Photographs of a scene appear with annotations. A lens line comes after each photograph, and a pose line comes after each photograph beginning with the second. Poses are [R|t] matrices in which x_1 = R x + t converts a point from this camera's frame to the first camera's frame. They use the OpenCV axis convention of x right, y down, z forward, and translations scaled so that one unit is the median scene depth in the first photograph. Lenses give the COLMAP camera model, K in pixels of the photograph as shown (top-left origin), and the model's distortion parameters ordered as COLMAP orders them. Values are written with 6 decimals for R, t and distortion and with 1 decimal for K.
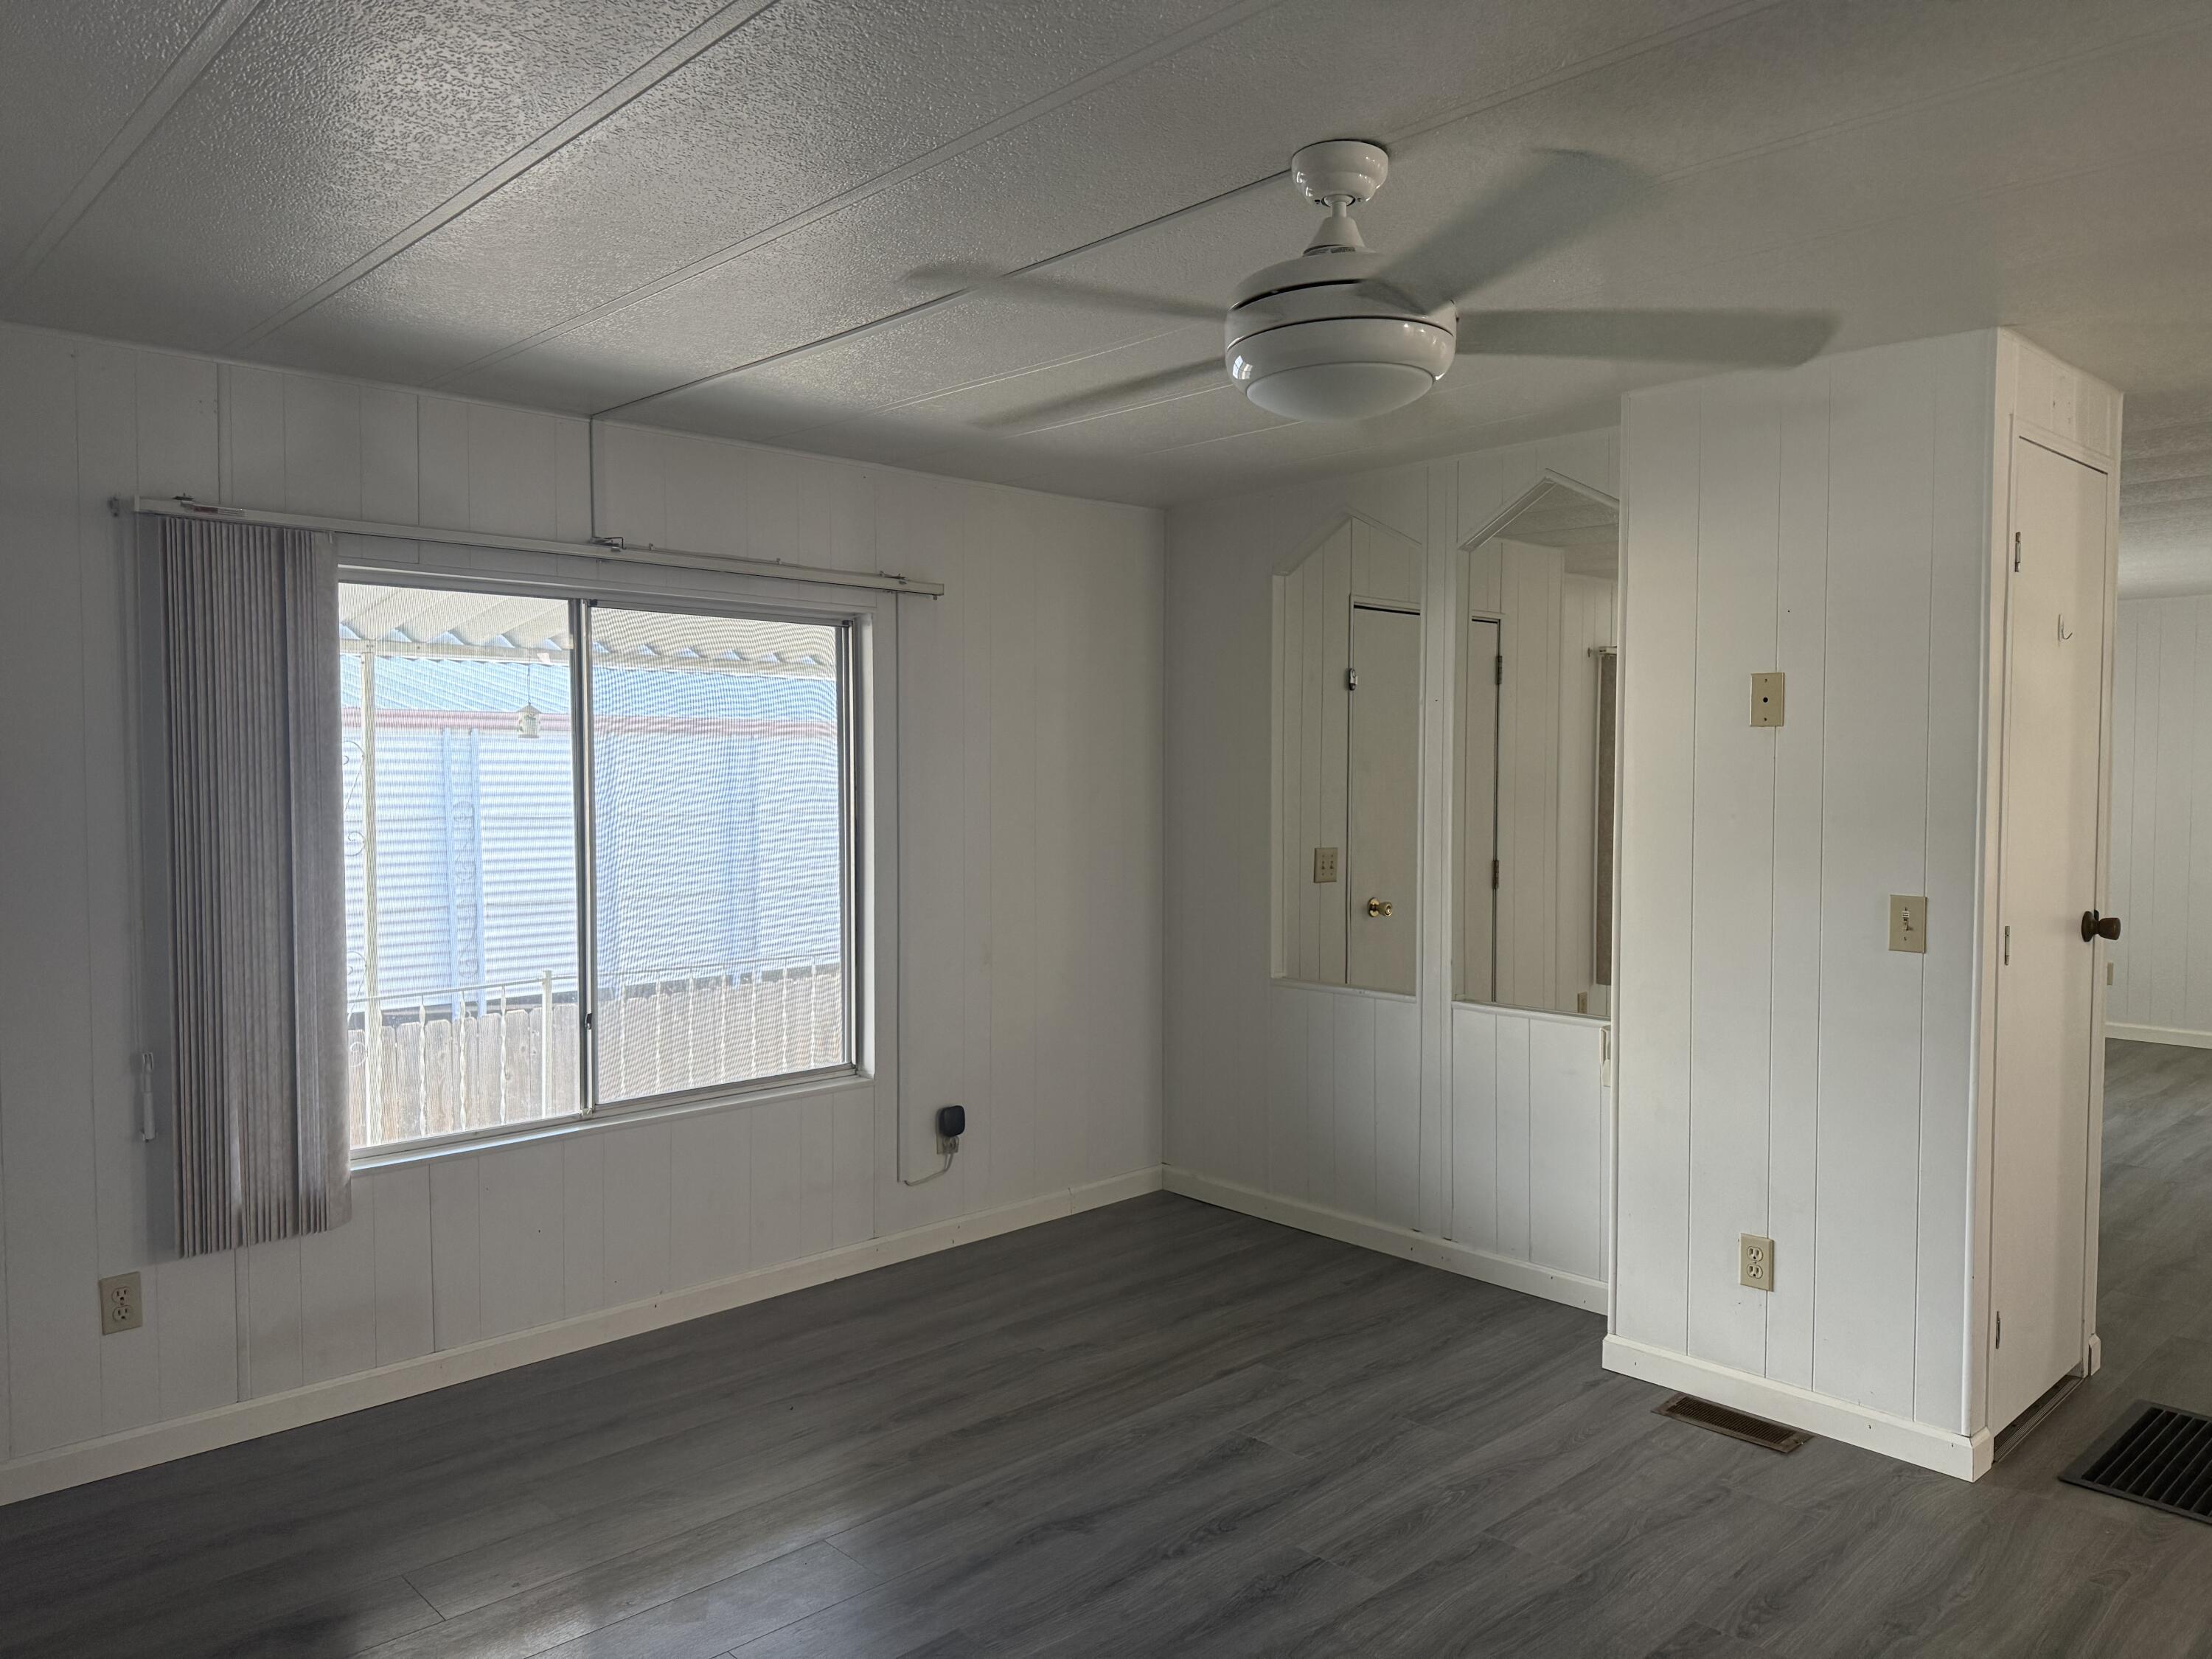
lens RADIAL K [[1525.0, 0, 1106.0], [0, 1525.0, 829.5], [0, 0, 1]] dist [-0.000149, -0.000221]
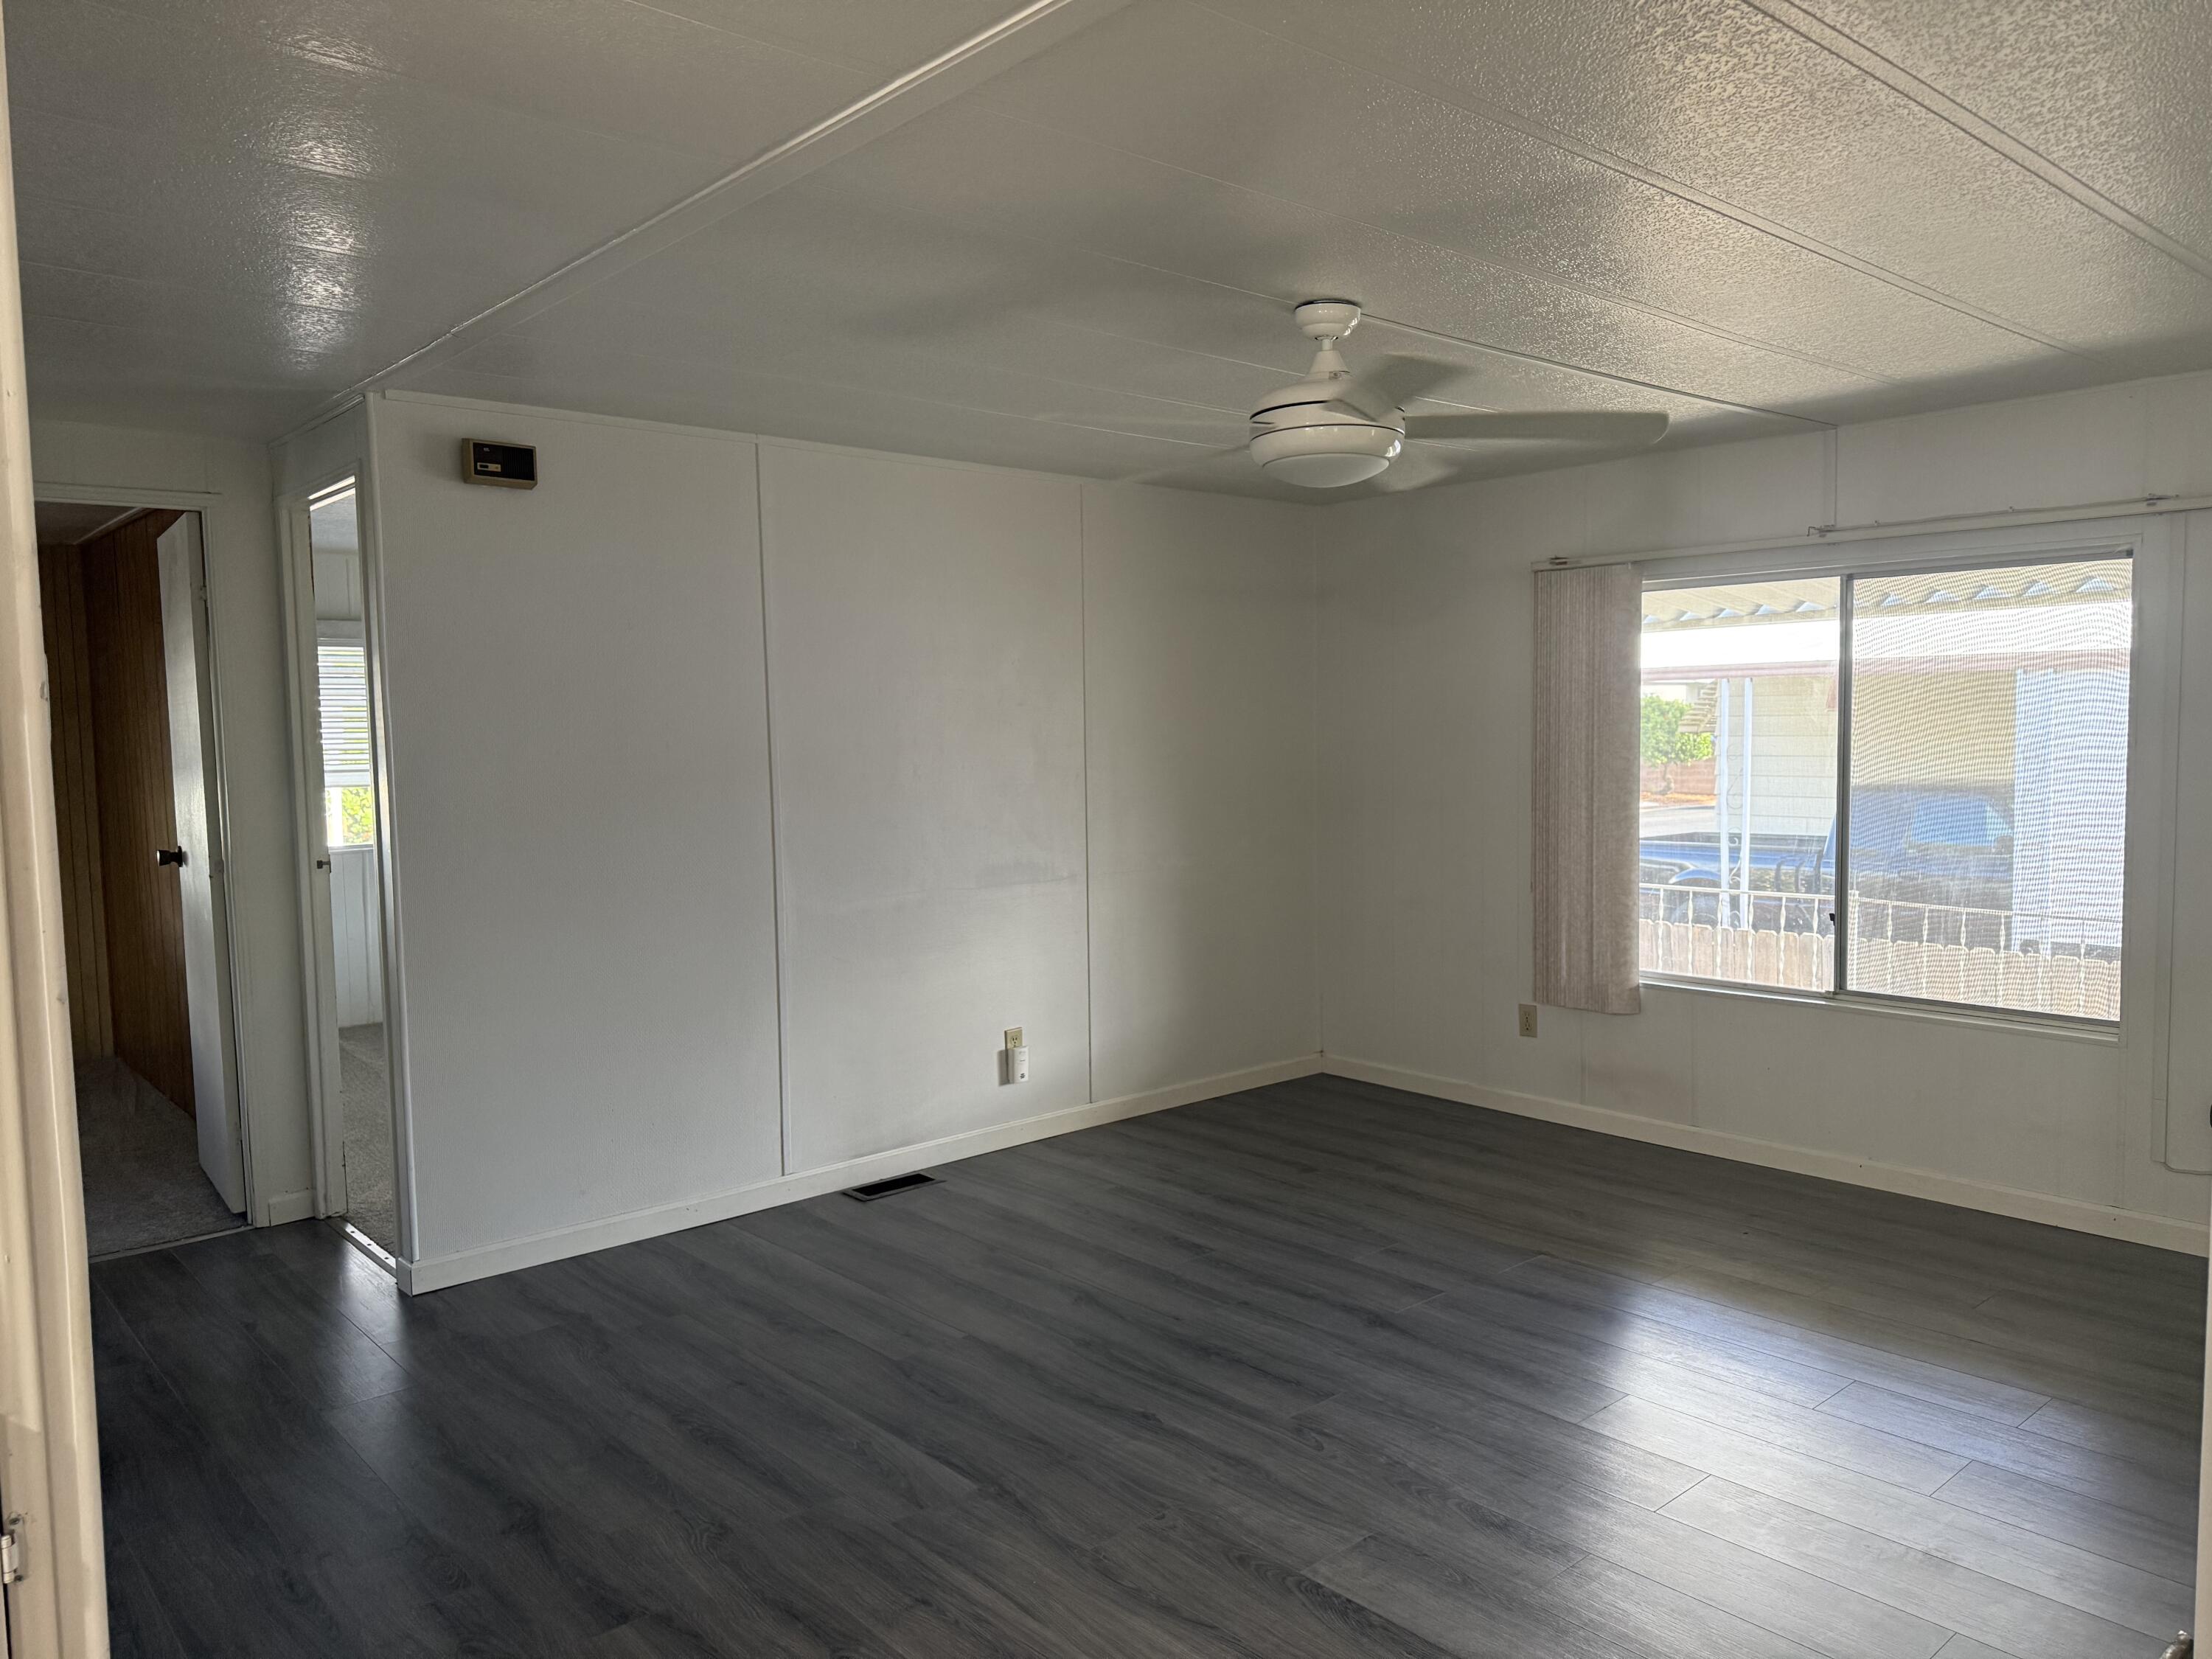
lens RADIAL K [[1563.2, 0, 1106.0], [0, 1563.2, 829.5], [0, 0, 1]] dist [0.004499, 0.001697]
pose [[-0.046802, 0.068084, -0.996581, 1.048807], [-0.018544, 0.997443, 0.069014, -0.025382], [0.998732, 0.021711, -0.045420, 0.522414]]
